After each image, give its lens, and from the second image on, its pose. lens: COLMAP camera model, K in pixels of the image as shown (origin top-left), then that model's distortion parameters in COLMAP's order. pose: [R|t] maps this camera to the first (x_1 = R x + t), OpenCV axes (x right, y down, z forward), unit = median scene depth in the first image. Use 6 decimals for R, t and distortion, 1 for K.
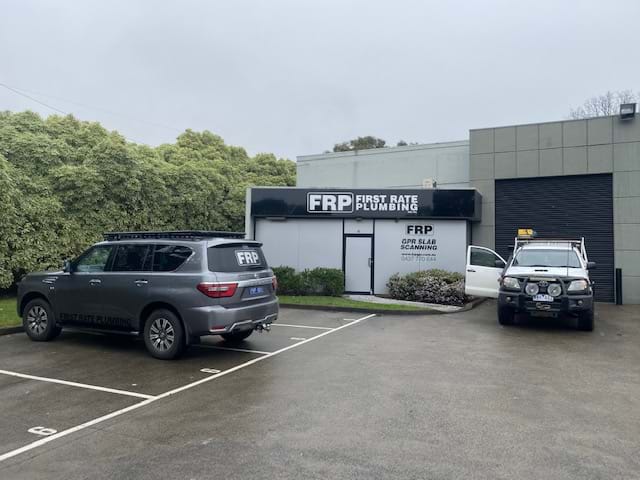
lens RADIAL K [[482.0, 0, 320.0], [0, 482.0, 240.0], [0, 0, 1]] dist [0.119849, -0.204060]
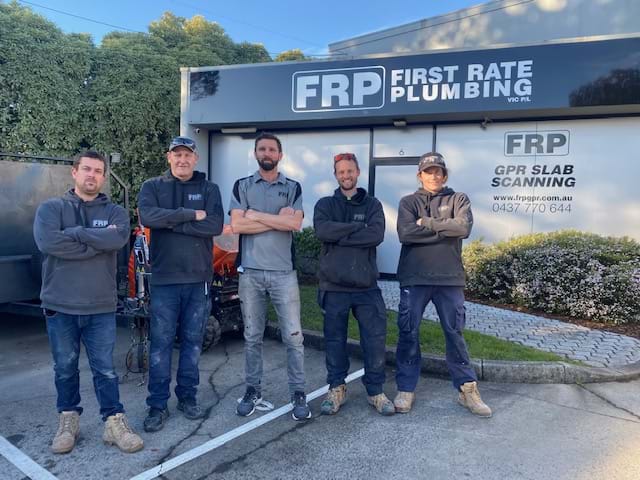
lens RADIAL K [[487.2, 0, 321.9], [0, 487.2, 246.5], [0, 0, 1]] dist [-0.000070, 0.000815]
pose [[0.974421, 0.012362, -0.224392, 0.114742], [0.010617, 0.994839, 0.100908, 0.026912], [0.224481, -0.100709, 0.969260, 0.507287]]
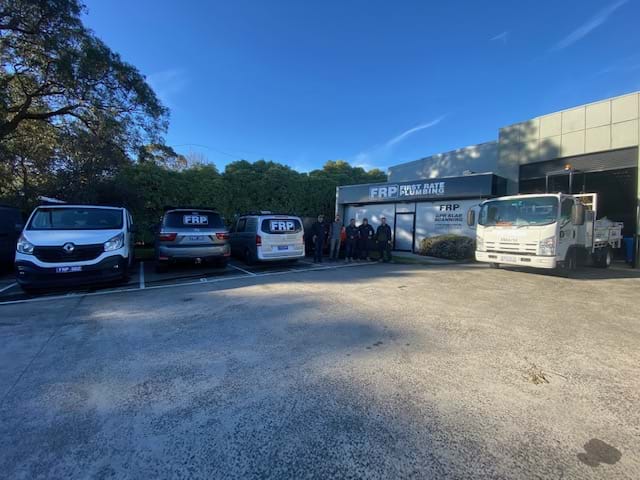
lens RADIAL K [[259.3, 0, 320.0], [0, 259.3, 240.0], [0, 0, 1]] dist [0.022341, -0.021447]
pose [[0.867425, 0.015469, -0.497327, 0.259788], [0.012331, 0.998541, 0.052568, 0.029343], [0.497415, -0.051731, 0.865969, 0.159783]]
